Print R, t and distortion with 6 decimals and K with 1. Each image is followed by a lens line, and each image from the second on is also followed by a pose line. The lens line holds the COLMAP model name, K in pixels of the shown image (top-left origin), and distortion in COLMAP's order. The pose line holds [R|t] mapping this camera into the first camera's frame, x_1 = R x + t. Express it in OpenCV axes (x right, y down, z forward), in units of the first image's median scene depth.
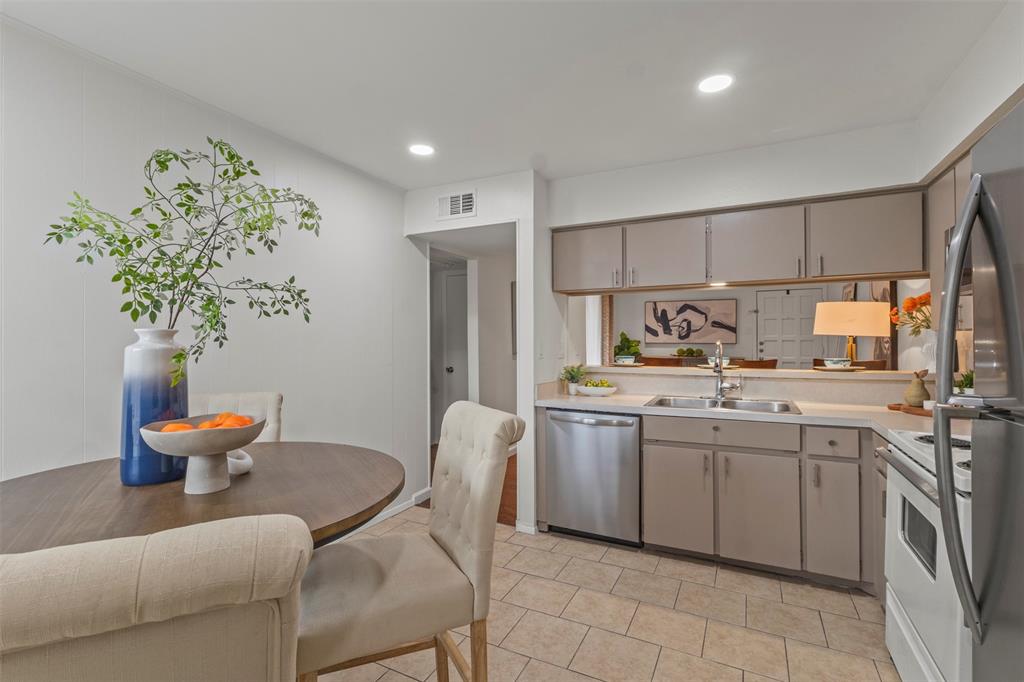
lens RADIAL K [[475.1, 0, 513.5], [0, 475.1, 338.8], [0, 0, 1]] dist [0.000480, 0.003363]
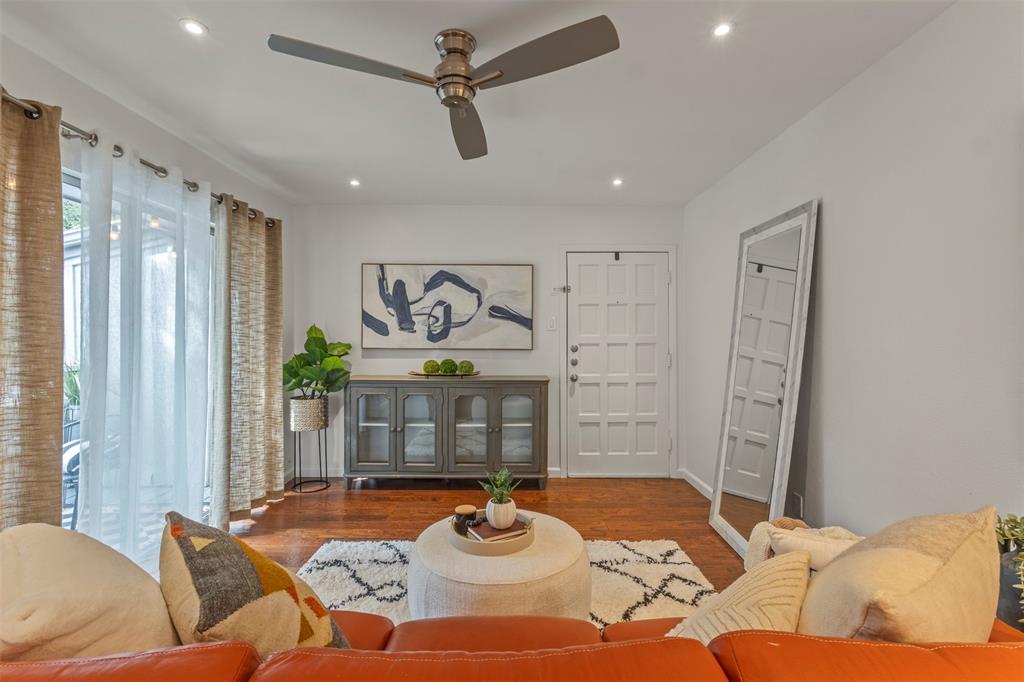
lens RADIAL K [[475.1, 0, 508.8], [0, 475.1, 340.9], [0, 0, 1]] dist [0.000480, 0.003363]
pose [[0.895312, 0.006421, 0.445394, 0.528800], [-0.003081, 0.999961, -0.008223, 0.011984], [-0.445430, 0.005990, 0.895297, 1.352855]]
